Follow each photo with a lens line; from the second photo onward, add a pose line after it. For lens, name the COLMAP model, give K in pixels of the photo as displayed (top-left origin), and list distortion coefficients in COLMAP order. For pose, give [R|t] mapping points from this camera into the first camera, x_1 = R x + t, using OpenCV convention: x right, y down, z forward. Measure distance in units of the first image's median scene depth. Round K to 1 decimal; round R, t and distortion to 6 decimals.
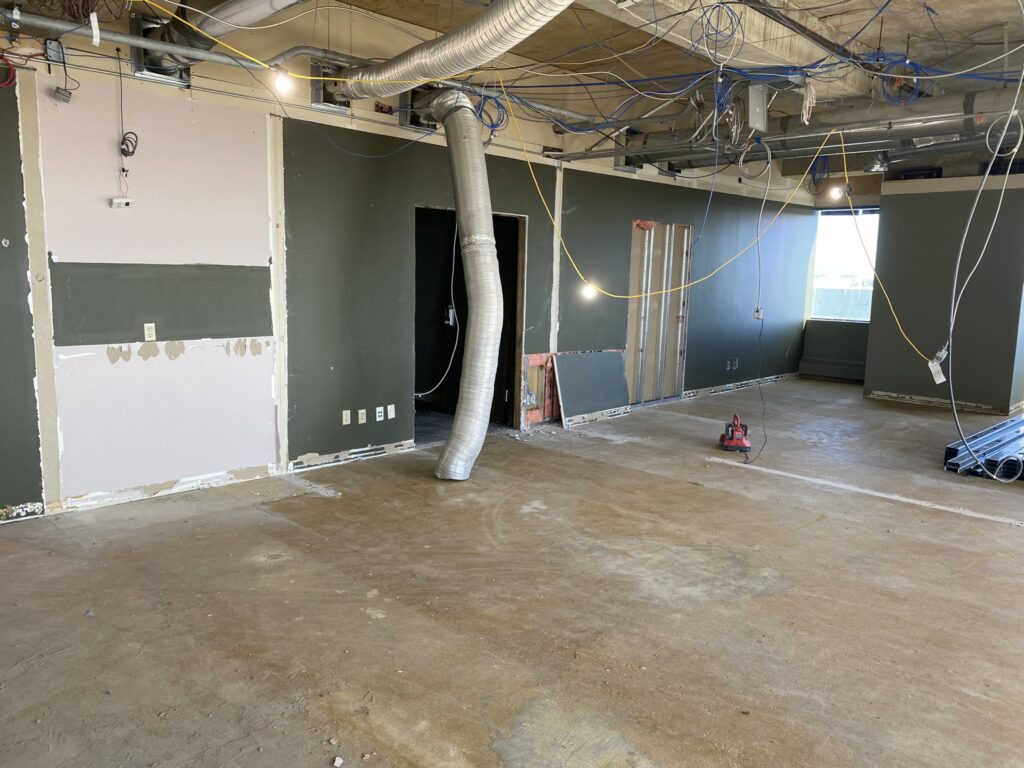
lens RADIAL K [[780.6, 0, 511.6], [0, 780.6, 379.9], [0, 0, 1]] dist [0.043091, -0.043033]
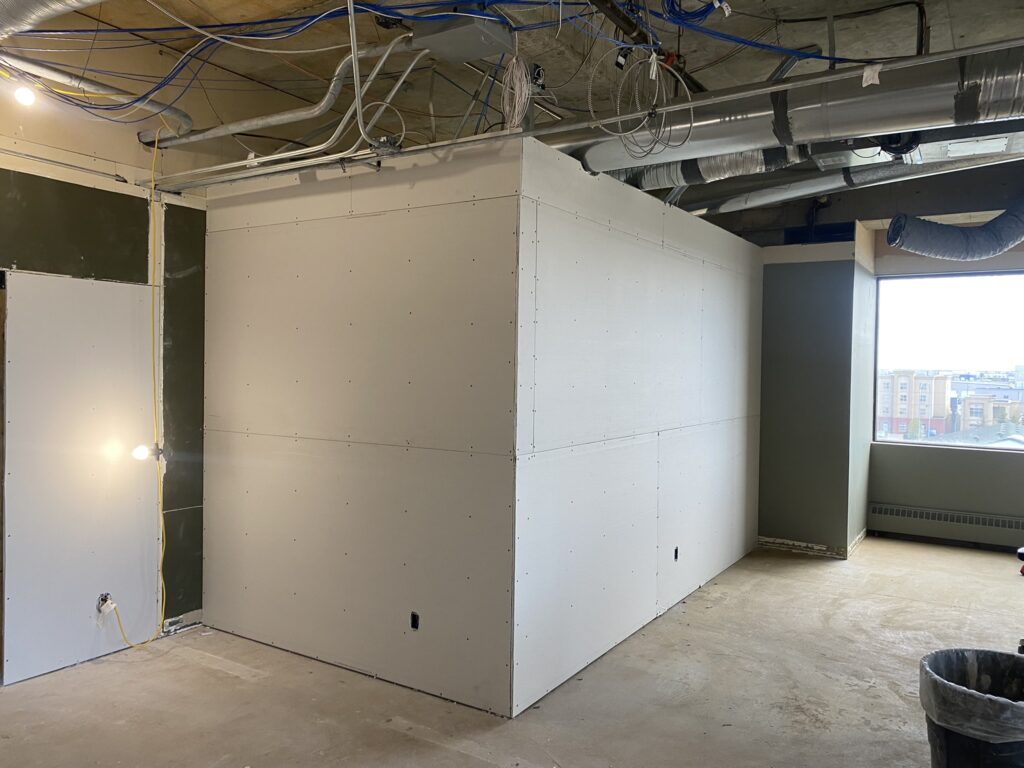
lens RADIAL K [[780.6, 0, 499.6], [0, 780.6, 375.8], [0, 0, 1]] dist [0.043091, -0.043033]
pose [[0.980771, -0.009702, 0.194918, 0.255142], [0.032989, 0.992633, -0.116580, -0.078545], [-0.192351, 0.120768, 0.973867, 0.490813]]
